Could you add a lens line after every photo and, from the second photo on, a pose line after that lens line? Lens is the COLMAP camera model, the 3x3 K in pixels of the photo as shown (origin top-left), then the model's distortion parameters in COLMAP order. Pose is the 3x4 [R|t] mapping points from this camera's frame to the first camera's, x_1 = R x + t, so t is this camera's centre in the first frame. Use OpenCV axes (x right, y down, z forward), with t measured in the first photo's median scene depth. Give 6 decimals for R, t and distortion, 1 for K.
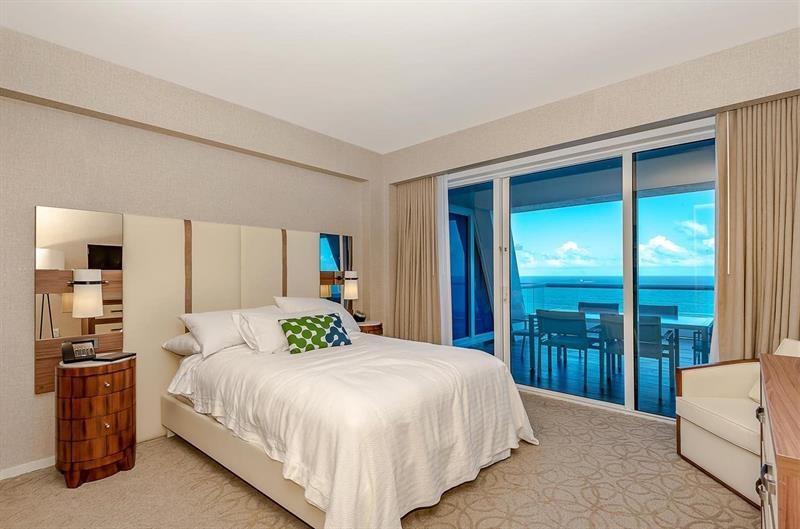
lens RADIAL K [[351.2, 0, 399.3], [0, 351.2, 277.7], [0, 0, 1]] dist [-0.000027, -0.000005]
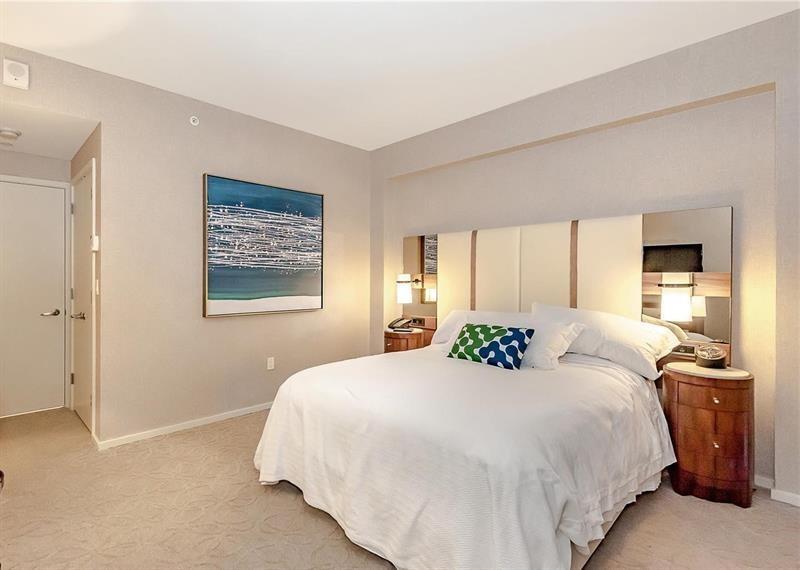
lens RADIAL K [[409.7, 0, 400.0], [0, 409.7, 285.0], [0, 0, 1]] dist [0.000593, 0.000076]
pose [[-0.079103, 0.019239, -0.996681, 0.794456], [-0.004546, 0.999796, 0.019660, -0.009591], [0.996856, 0.006086, -0.079000, 0.871144]]
